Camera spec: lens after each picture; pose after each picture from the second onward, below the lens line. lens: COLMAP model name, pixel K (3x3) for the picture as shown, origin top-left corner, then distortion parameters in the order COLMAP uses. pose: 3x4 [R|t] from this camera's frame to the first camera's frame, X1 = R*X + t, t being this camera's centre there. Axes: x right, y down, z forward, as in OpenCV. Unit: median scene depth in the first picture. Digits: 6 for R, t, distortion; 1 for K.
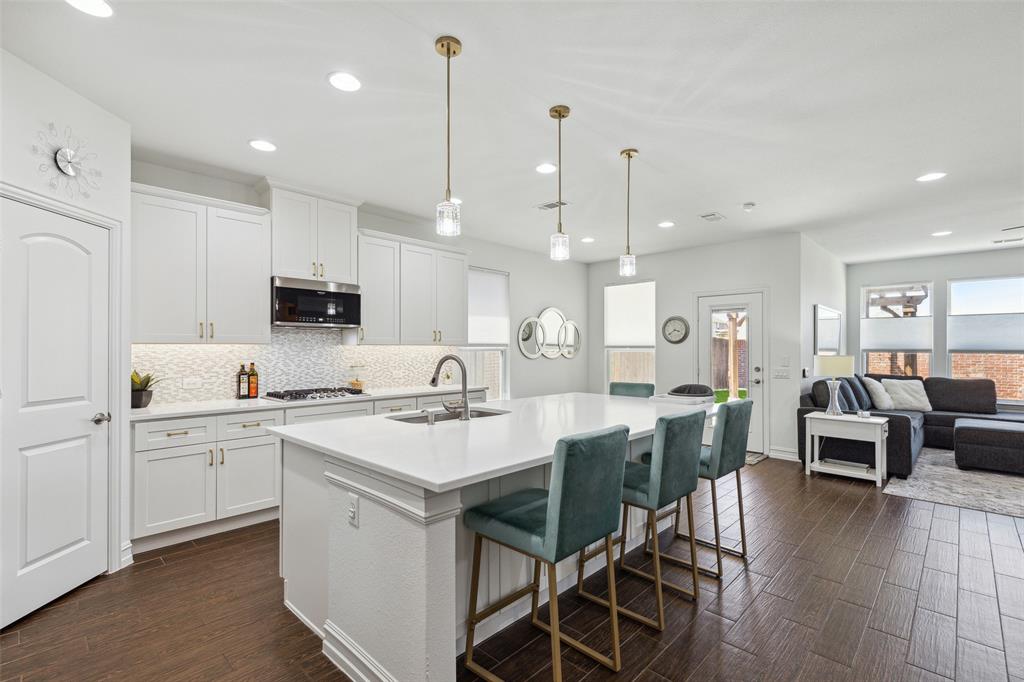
lens RADIAL K [[465.1, 0, 511.5], [0, 465.1, 349.6], [0, 0, 1]] dist [0.011231, -0.000643]
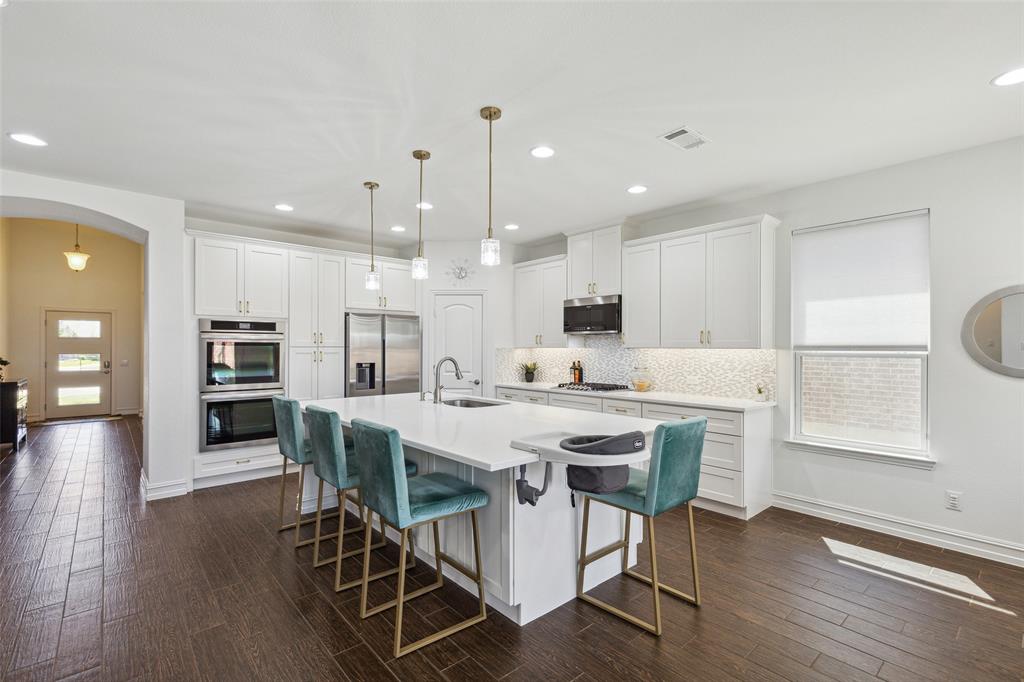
lens RADIAL K [[465.1, 0, 509.1], [0, 465.1, 346.7], [0, 0, 1]] dist [0.011231, -0.000643]
pose [[-0.086862, -0.004924, -0.996208, 0.608492], [-0.008972, 0.999951, -0.004160, -0.005103], [0.996180, 0.008577, -0.086902, 0.631329]]
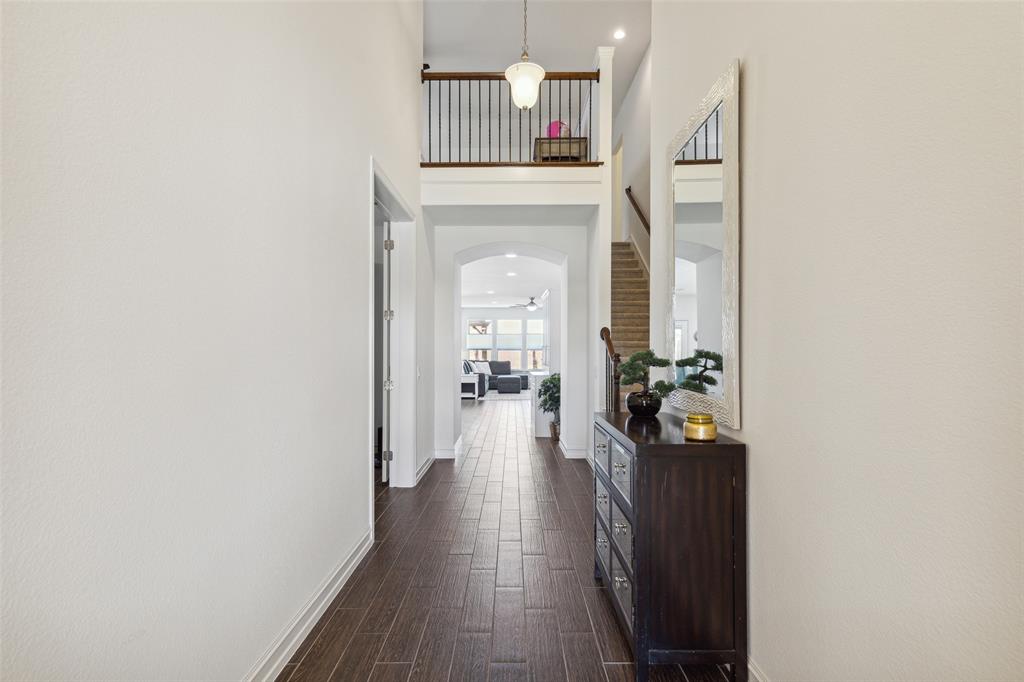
lens RADIAL K [[465.1, 0, 513.1], [0, 465.1, 343.0], [0, 0, 1]] dist [0.011231, -0.000643]
pose [[0.717061, 0.012956, 0.696890, -0.711160], [-0.002972, 0.999875, -0.015531, 0.009981], [-0.697004, 0.009066, 0.717010, -0.815924]]
